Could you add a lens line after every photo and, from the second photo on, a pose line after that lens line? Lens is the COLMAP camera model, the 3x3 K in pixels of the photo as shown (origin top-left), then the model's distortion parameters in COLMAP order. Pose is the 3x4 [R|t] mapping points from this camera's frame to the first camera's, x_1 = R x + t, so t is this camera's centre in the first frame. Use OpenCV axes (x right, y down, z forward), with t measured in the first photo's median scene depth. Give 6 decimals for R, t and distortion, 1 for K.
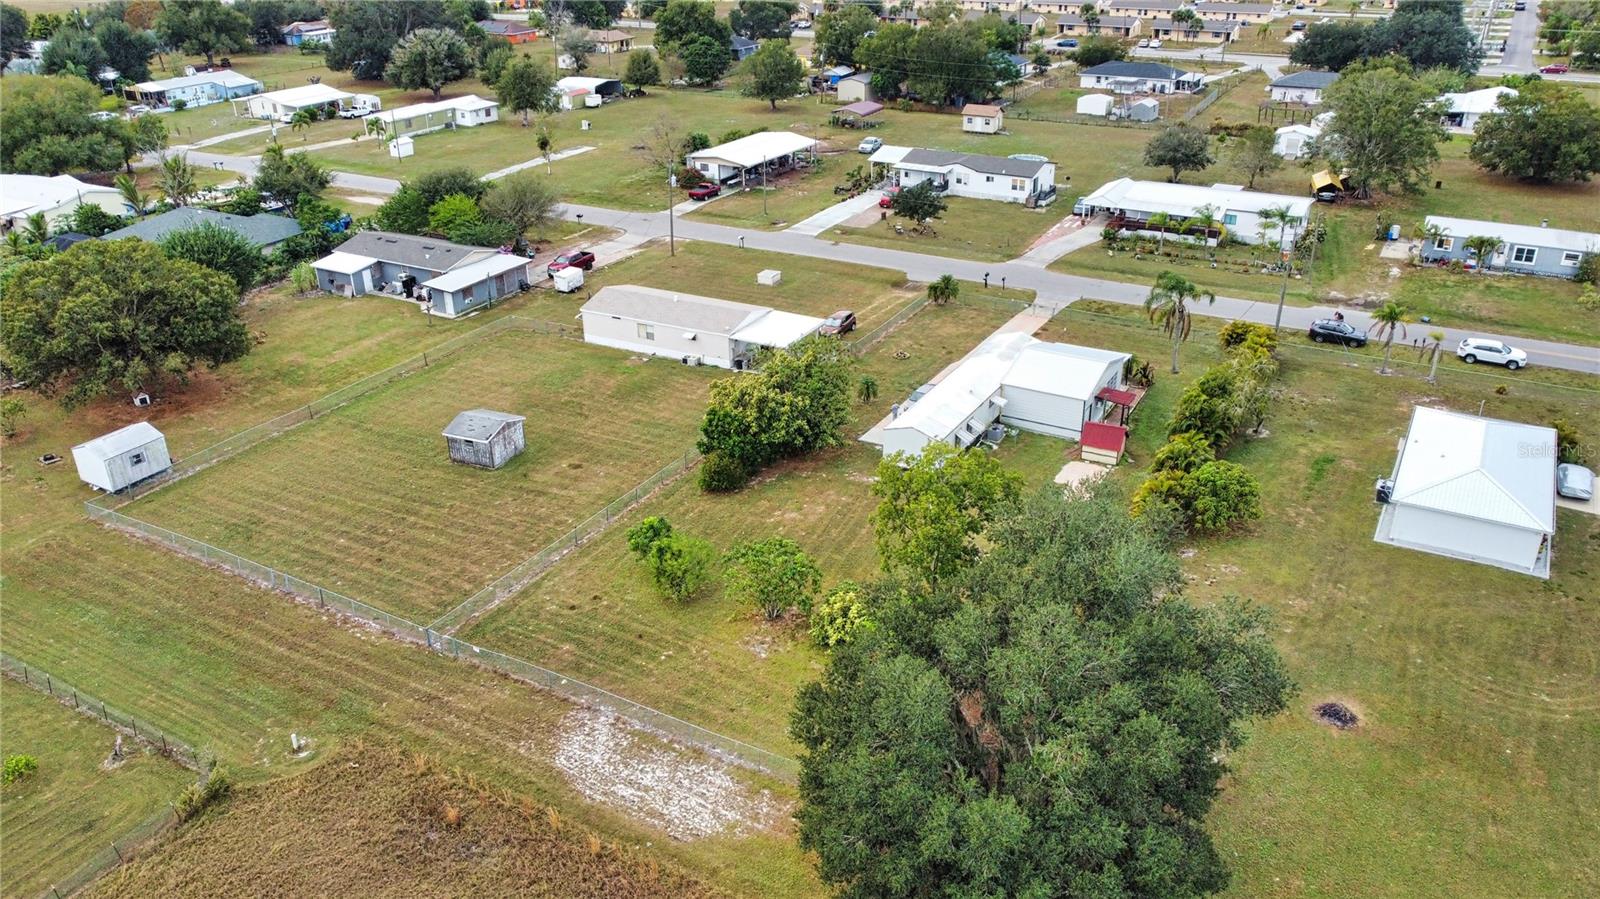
lens RADIAL K [[1209.8, 0, 805.7], [0, 1209.8, 452.0], [0, 0, 1]] dist [0.003873, -0.005866]
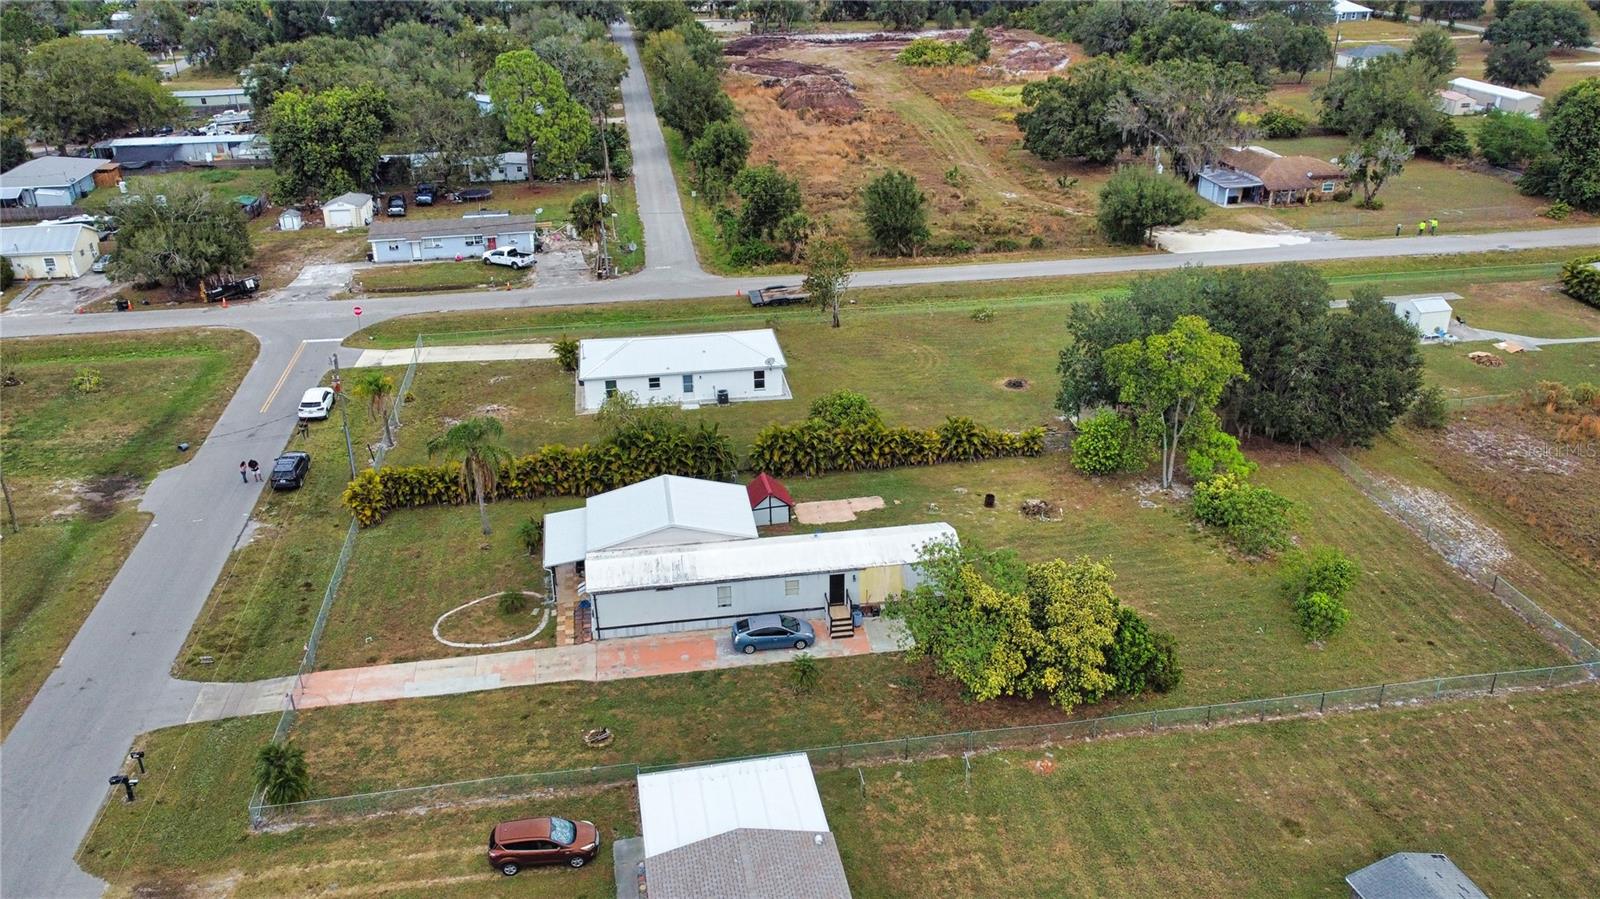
lens RADIAL K [[1209.8, 0, 802.6], [0, 1209.8, 450.7], [0, 0, 1]] dist [0.003873, -0.005866]
pose [[-0.623520, -0.323099, 0.711920, -0.294068], [0.351783, 0.697269, 0.624551, -0.426885], [-0.698192, 0.639862, -0.321100, 0.889052]]
